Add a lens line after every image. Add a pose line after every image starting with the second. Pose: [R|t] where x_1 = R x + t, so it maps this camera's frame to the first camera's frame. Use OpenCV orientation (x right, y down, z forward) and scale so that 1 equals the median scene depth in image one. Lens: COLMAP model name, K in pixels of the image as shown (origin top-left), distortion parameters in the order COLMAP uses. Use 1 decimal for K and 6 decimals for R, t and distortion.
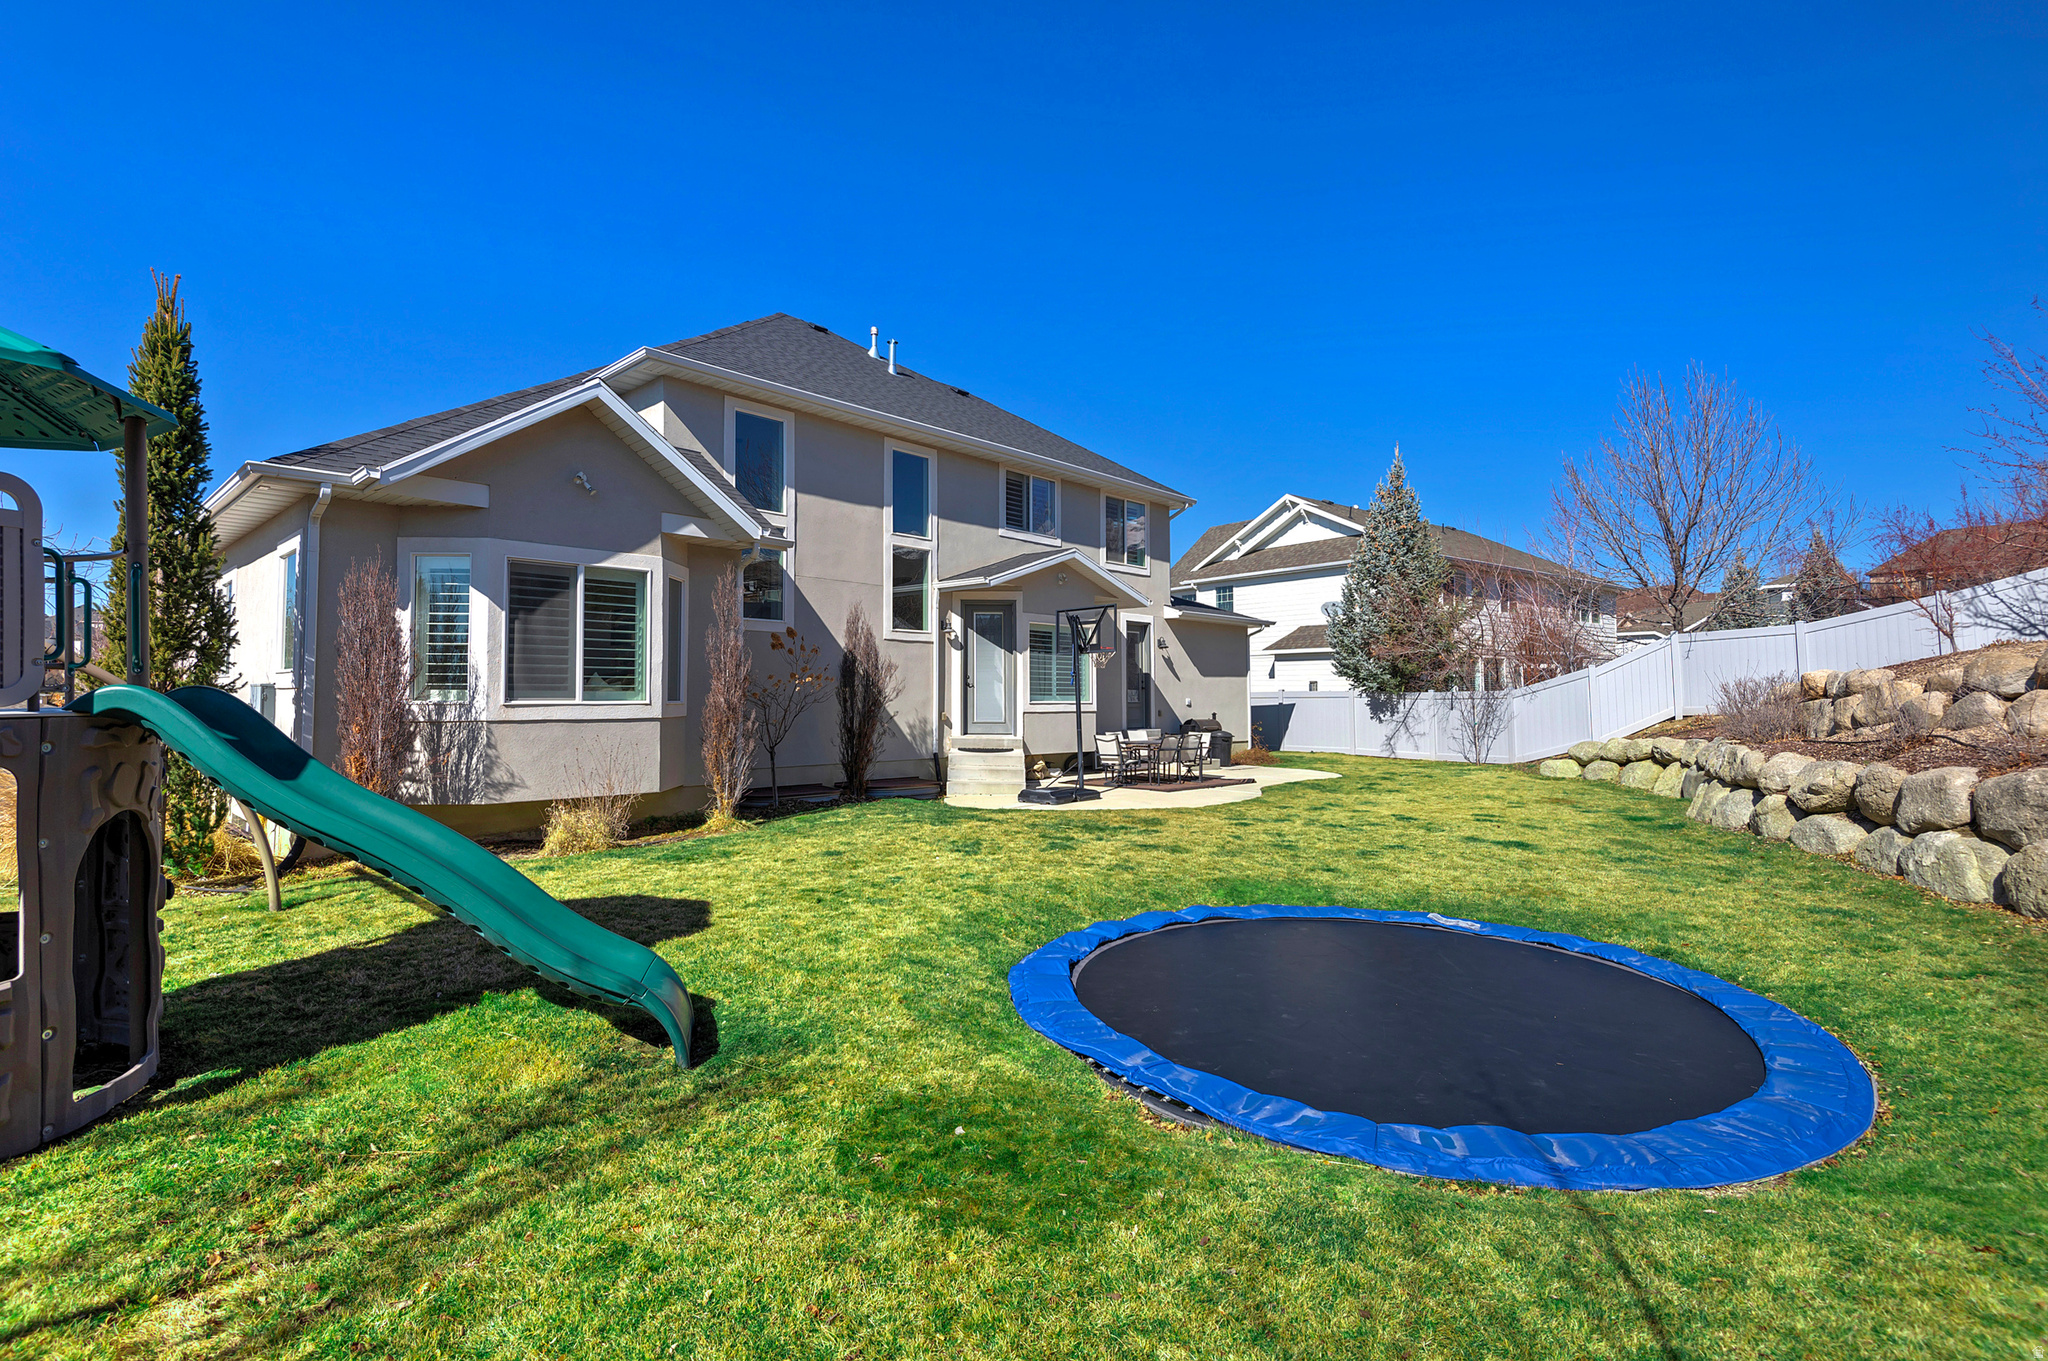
lens RADIAL K [[974.3, 0, 1019.2], [0, 974.3, 684.6], [0, 0, 1]] dist [0.010646, -0.001302]
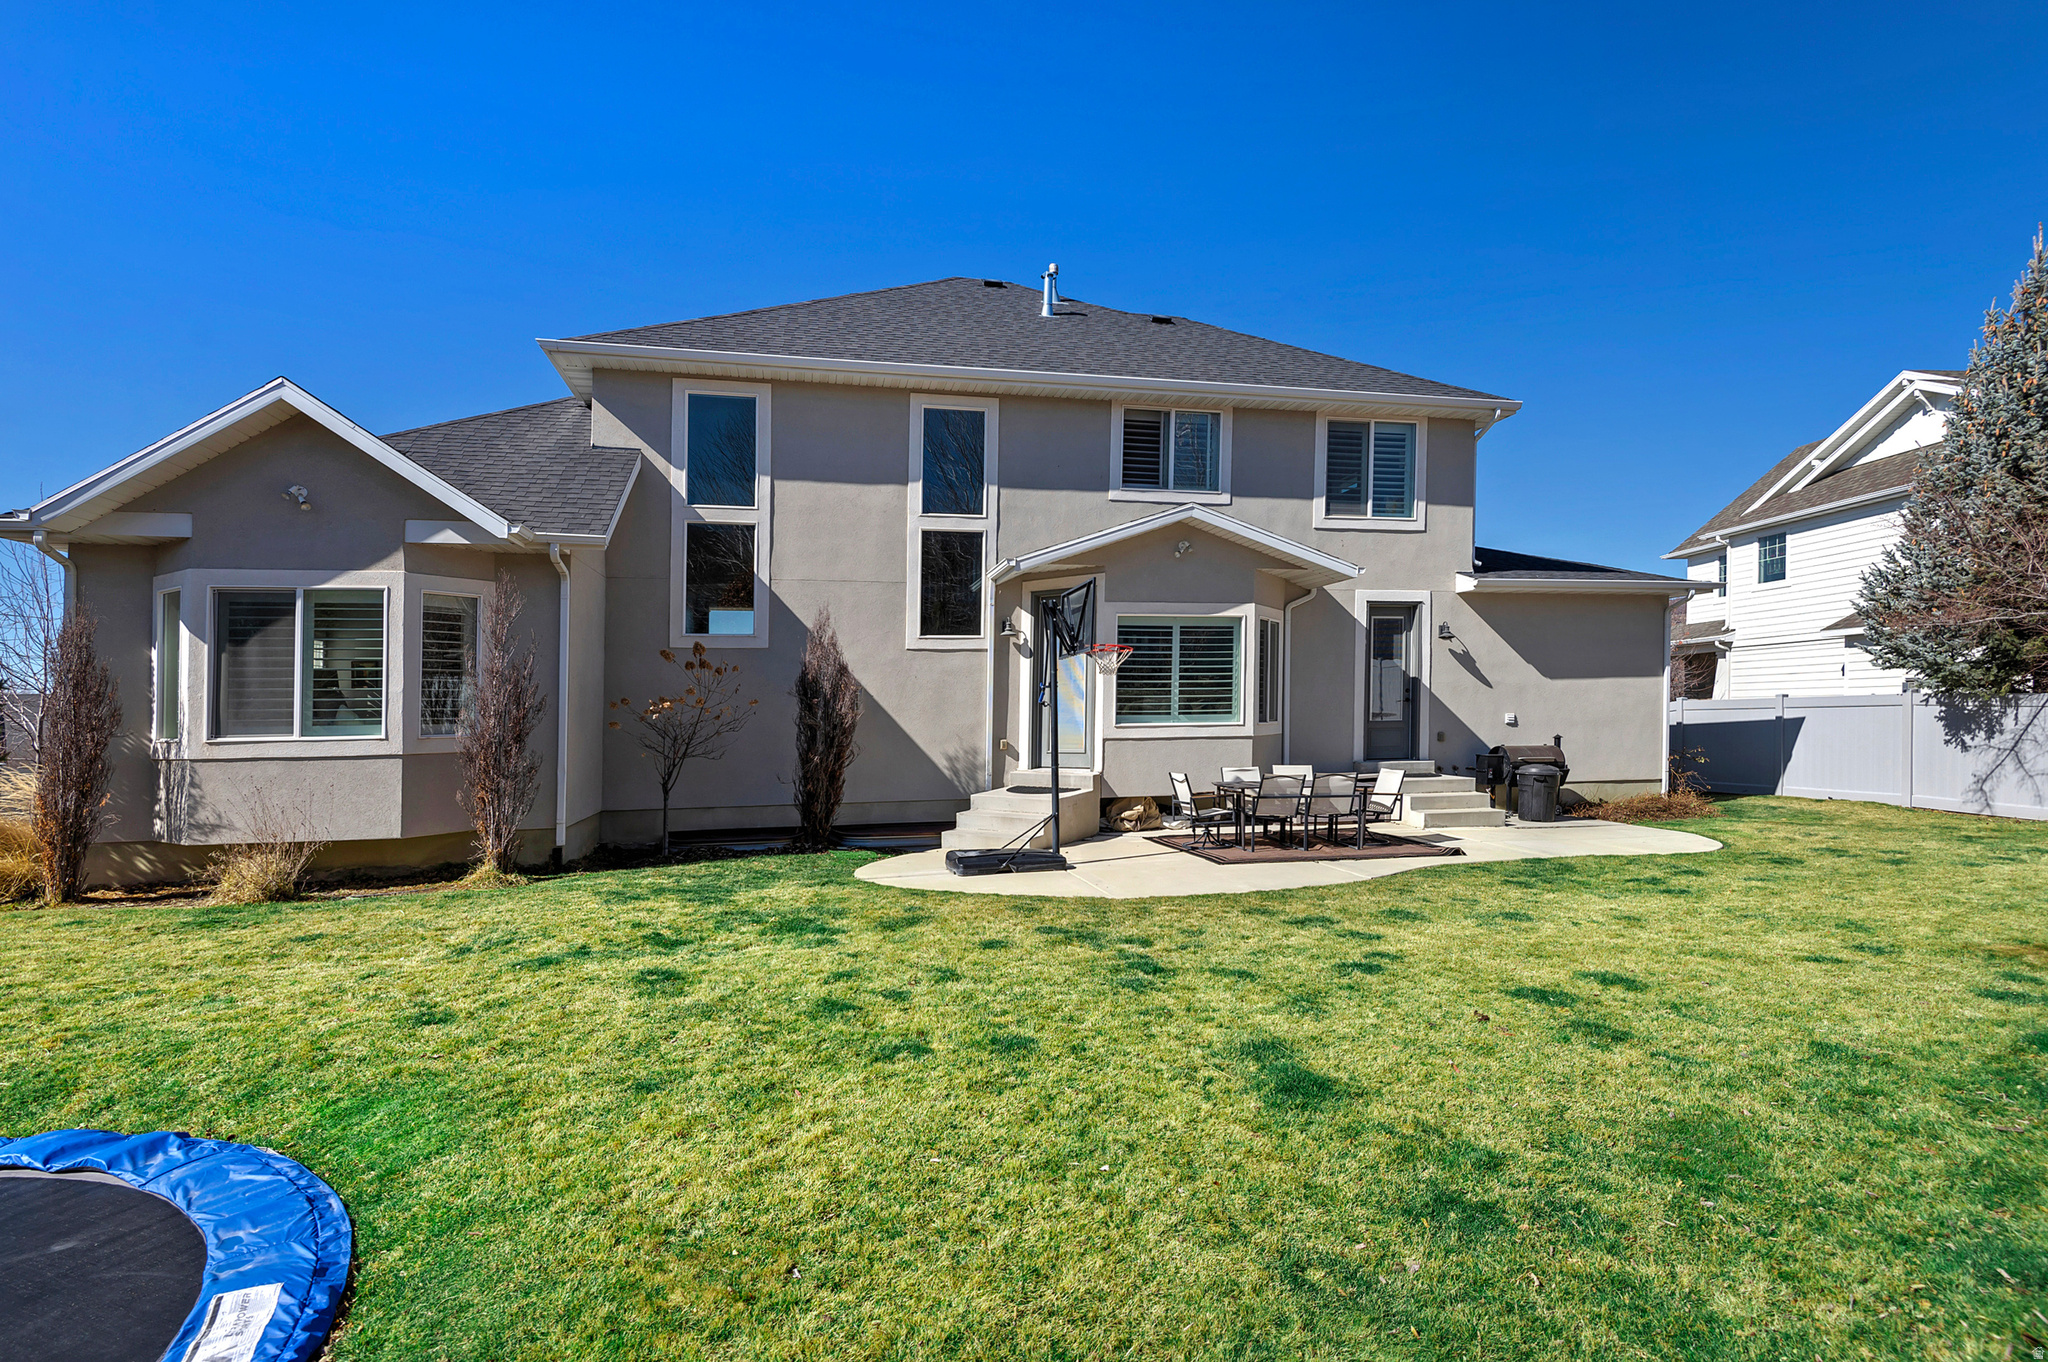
lens RADIAL K [[974.3, 0, 1058.0], [0, 974.3, 736.6], [0, 0, 1]] dist [0.010646, -0.001302]
pose [[0.824122, 0.002227, -0.566408, 0.398045], [0.022378, 0.999083, 0.036489, -0.000725], [0.565970, -0.042747, 0.823317, 0.385032]]
